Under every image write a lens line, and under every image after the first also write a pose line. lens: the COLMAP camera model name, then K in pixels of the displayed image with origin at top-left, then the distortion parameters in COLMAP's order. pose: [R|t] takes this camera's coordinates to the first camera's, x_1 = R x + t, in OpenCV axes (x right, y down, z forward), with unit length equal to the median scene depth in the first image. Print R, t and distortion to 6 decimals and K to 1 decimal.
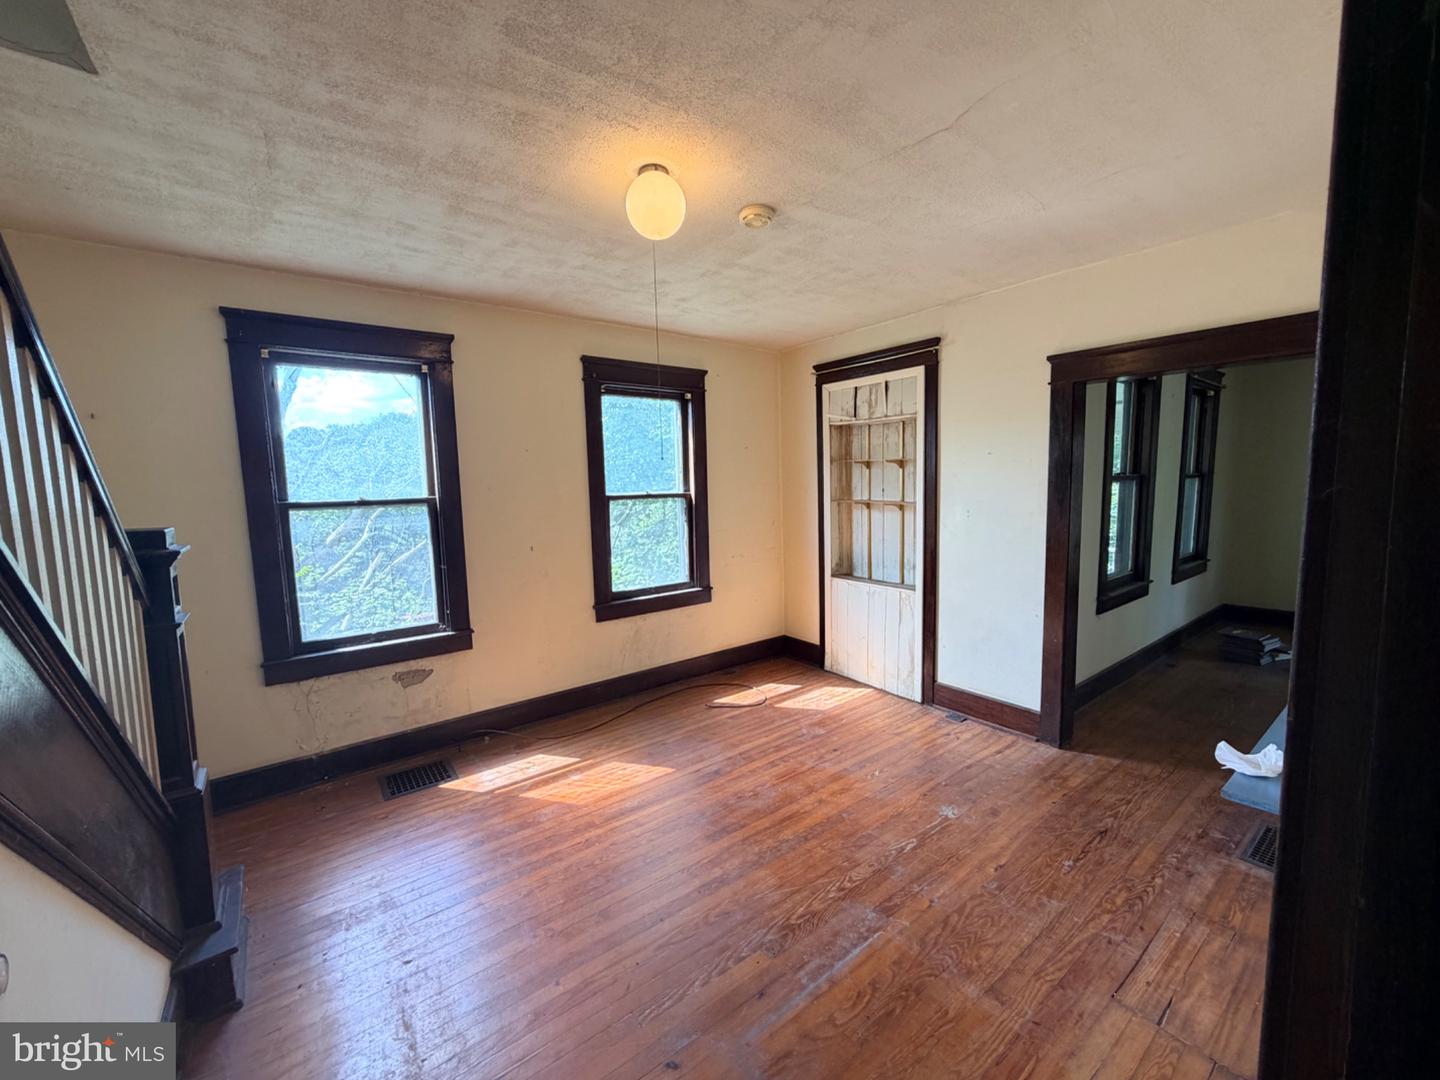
lens RADIAL K [[579.8, 0, 730.2], [0, 579.8, 553.4], [0, 0, 1]] dist [0.001392, 0.006397]
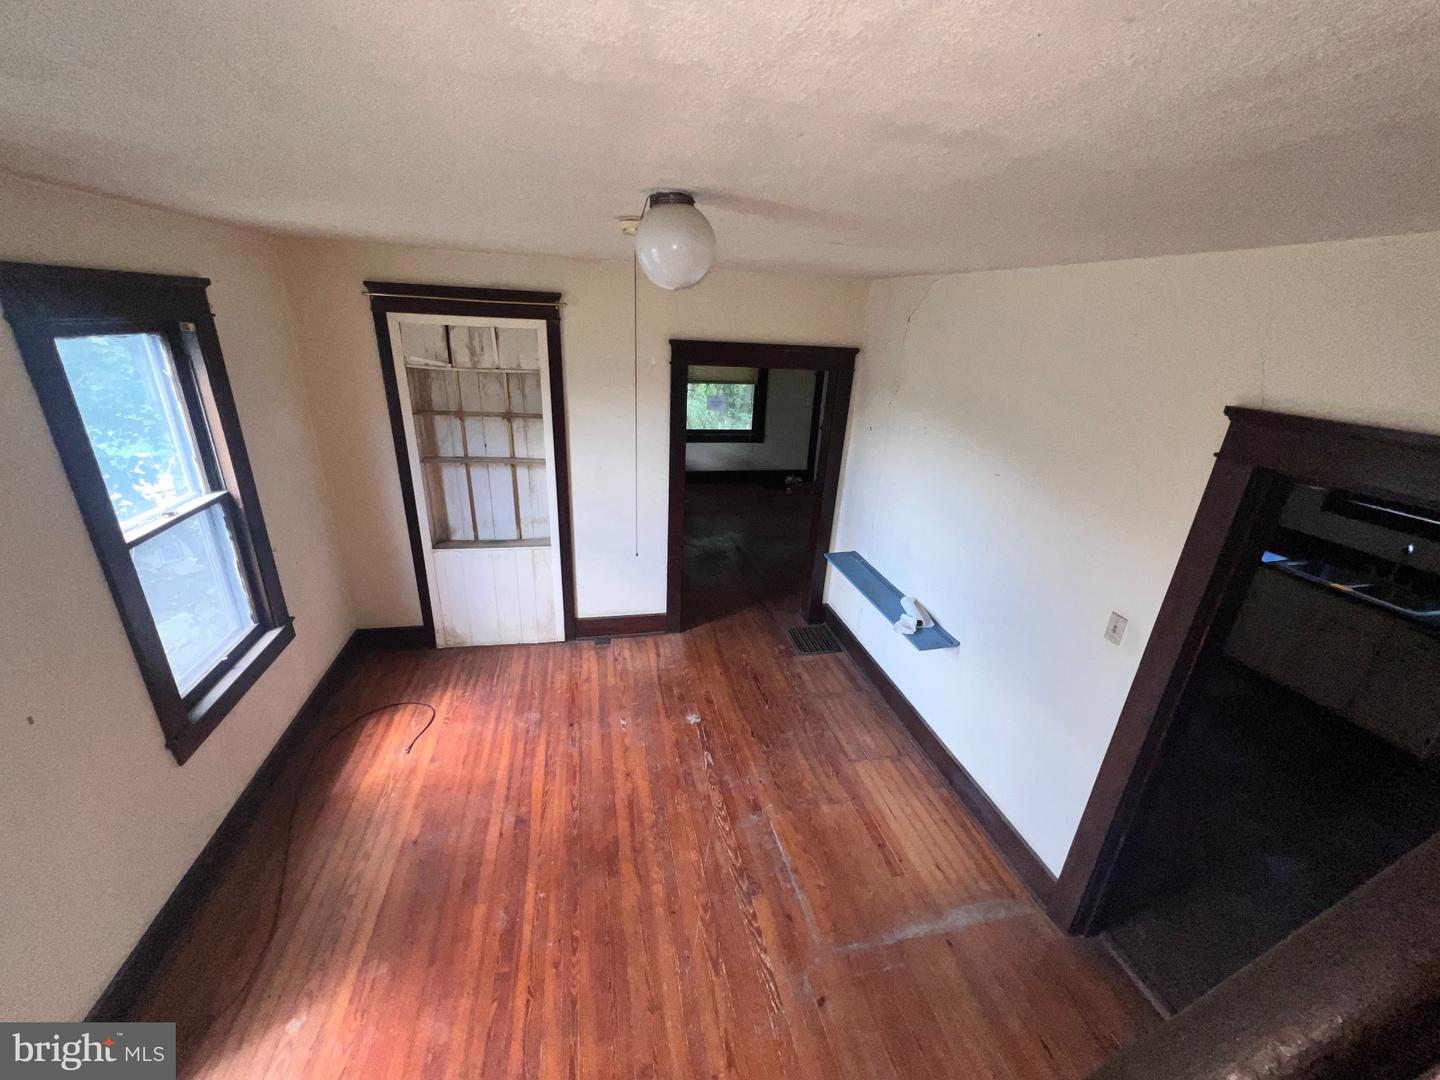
lens RADIAL K [[580.3, 0, 715.2], [0, 580.3, 542.7], [0, 0, 1]] dist [-0.000858, 0.000615]
pose [[0.423197, -0.293752, 0.857096, -0.491544], [0.051099, 0.952216, 0.301121, -0.264537], [-0.904596, -0.083637, 0.417985, 0.346828]]
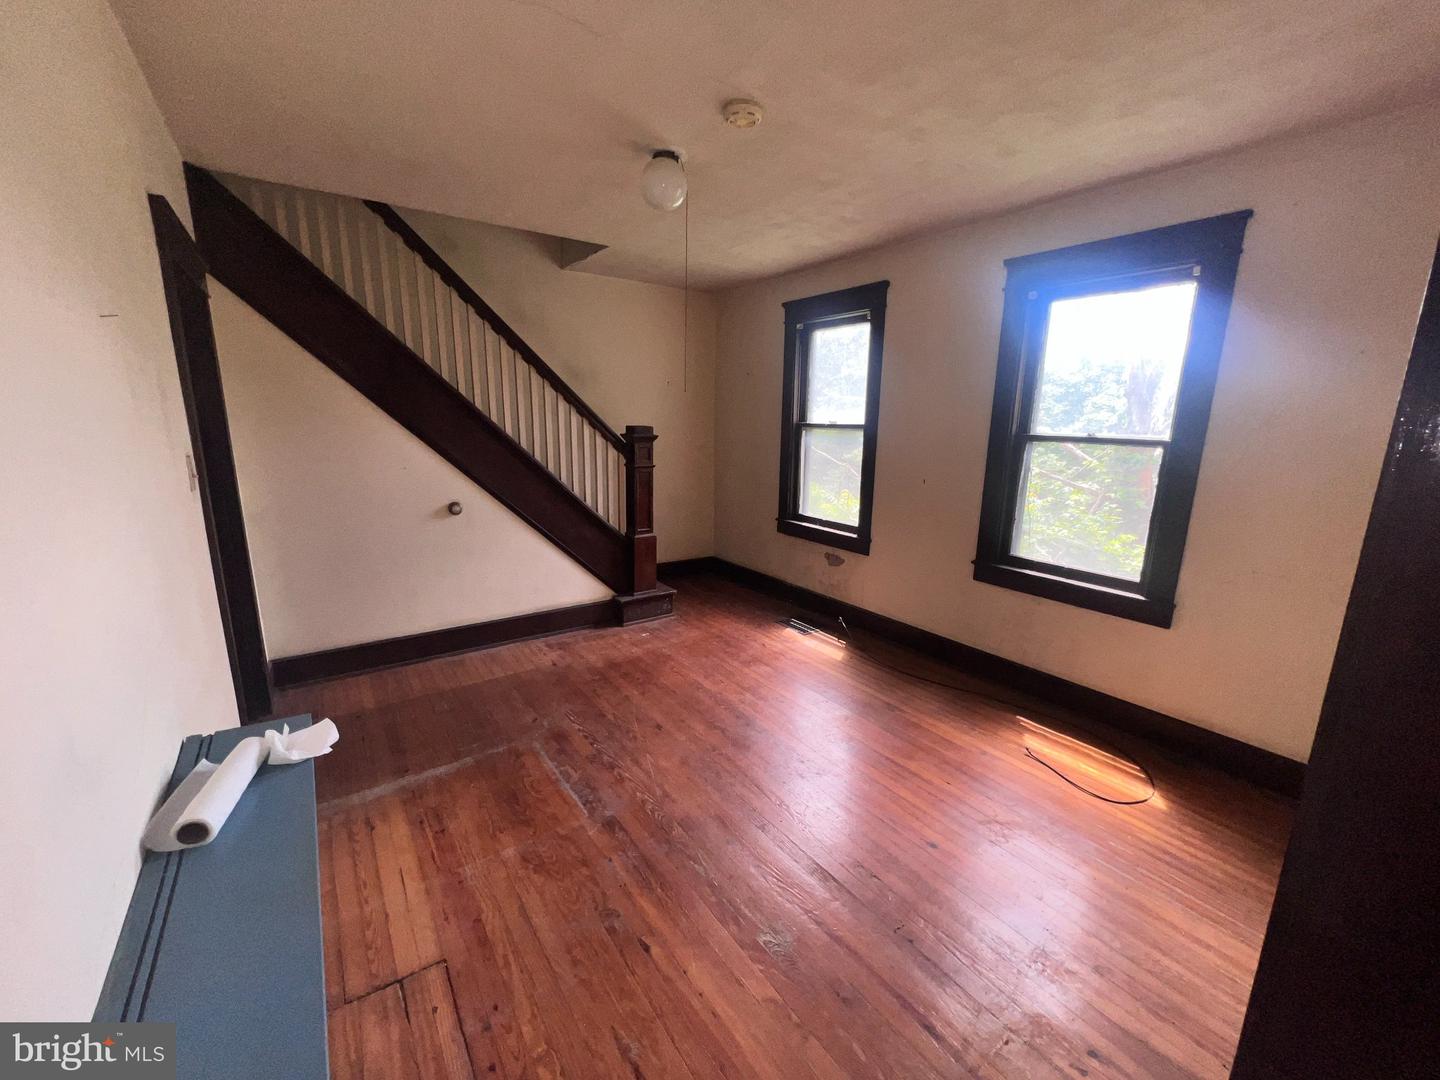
lens RADIAL K [[595.5, 0, 690.5], [0, 595.5, 541.3], [0, 0, 1]] dist [0.036455, 0.000162]
pose [[-0.086483, 0.227305, -0.969976, 0.743083], [-0.149731, 0.959599, 0.238223, -0.096432], [0.984937, 0.165838, -0.048954, 0.693504]]
